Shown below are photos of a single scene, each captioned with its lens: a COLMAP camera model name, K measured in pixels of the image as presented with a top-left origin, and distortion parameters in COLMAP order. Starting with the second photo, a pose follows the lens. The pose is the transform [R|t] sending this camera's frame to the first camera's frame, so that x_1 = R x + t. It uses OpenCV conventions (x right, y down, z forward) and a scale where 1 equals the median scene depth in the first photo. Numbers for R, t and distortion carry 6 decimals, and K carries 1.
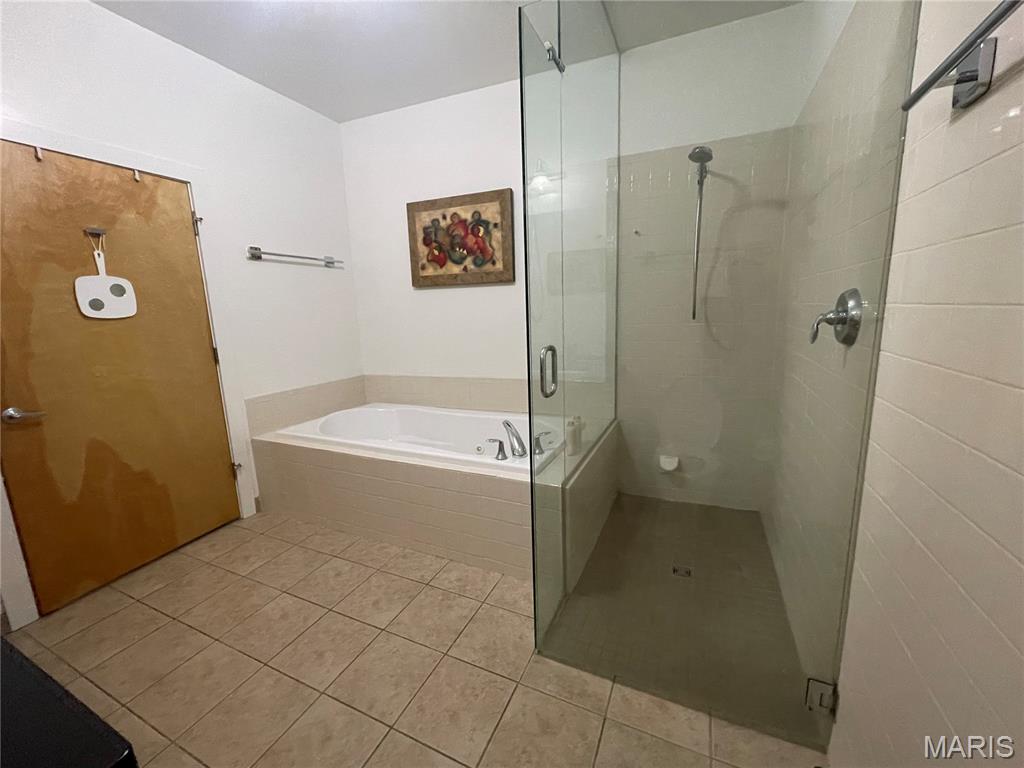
lens RADIAL K [[415.7, 0, 509.4], [0, 415.7, 382.7], [0, 0, 1]] dist [0.000573, 0.000451]
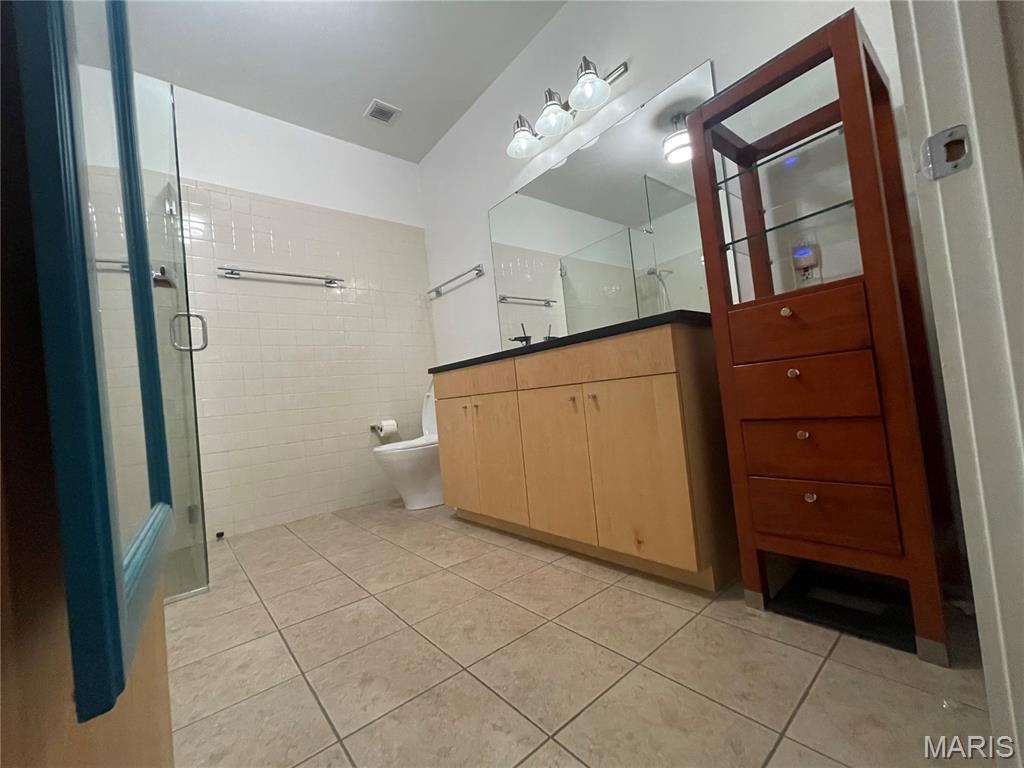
lens RADIAL K [[408.3, 0, 512.0], [0, 408.3, 384.0], [0, 0, 1]] dist [0.000517, 0.000094]
pose [[-0.898254, 0.136449, 0.417758, -0.621507], [0.200847, 0.972959, 0.114067, 0.089080], [-0.390897, 0.186367, -0.901369, 0.830746]]
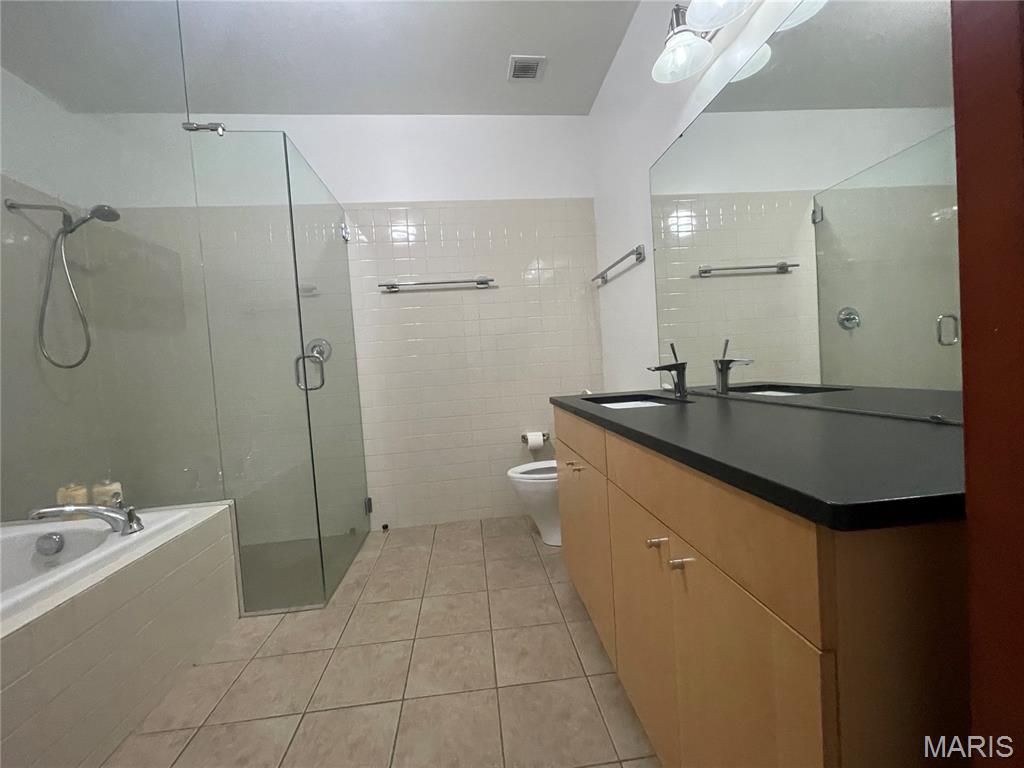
lens RADIAL K [[415.7, 0, 509.4], [0, 415.7, 382.7], [0, 0, 1]] dist [0.000573, 0.000451]
pose [[-0.513684, 0.034661, 0.857279, -0.682085], [0.231480, 0.967730, 0.099577, 0.011531], [-0.826163, 0.249594, -0.505131, 0.537931]]
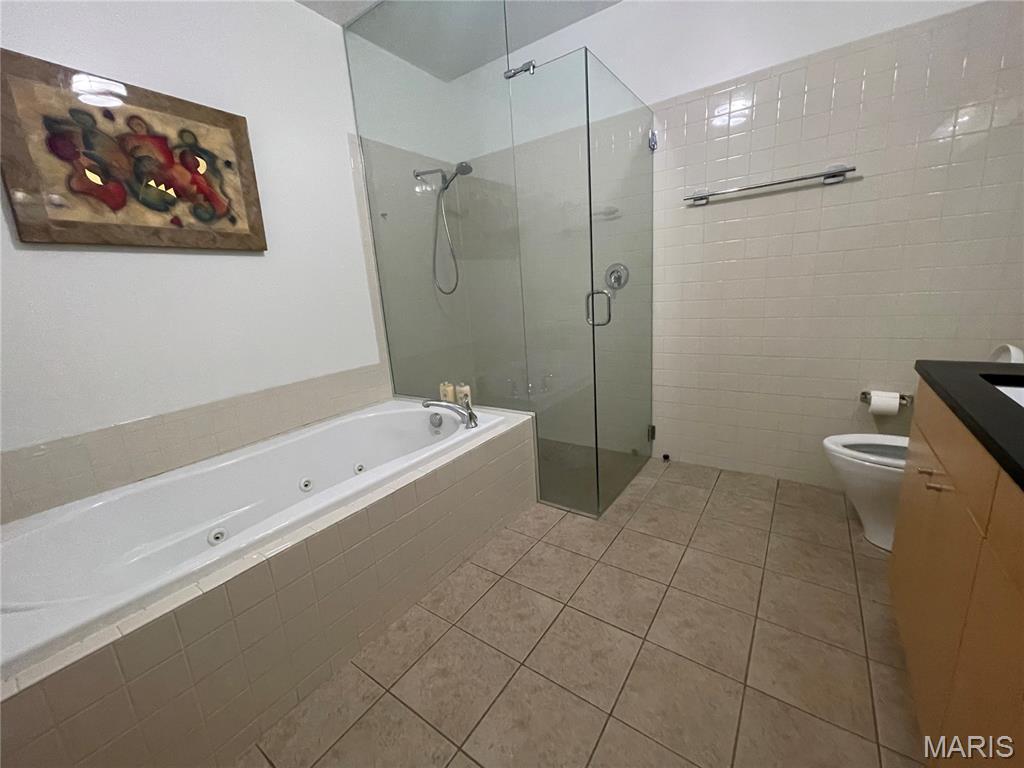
lens RADIAL K [[415.7, 0, 509.4], [0, 415.7, 382.7], [0, 0, 1]] dist [0.000573, 0.000451]
pose [[0.178241, -0.197143, 0.964036, -0.657801], [0.234060, 0.960098, 0.153063, -0.033567], [-0.955744, 0.198361, 0.217272, 0.476689]]
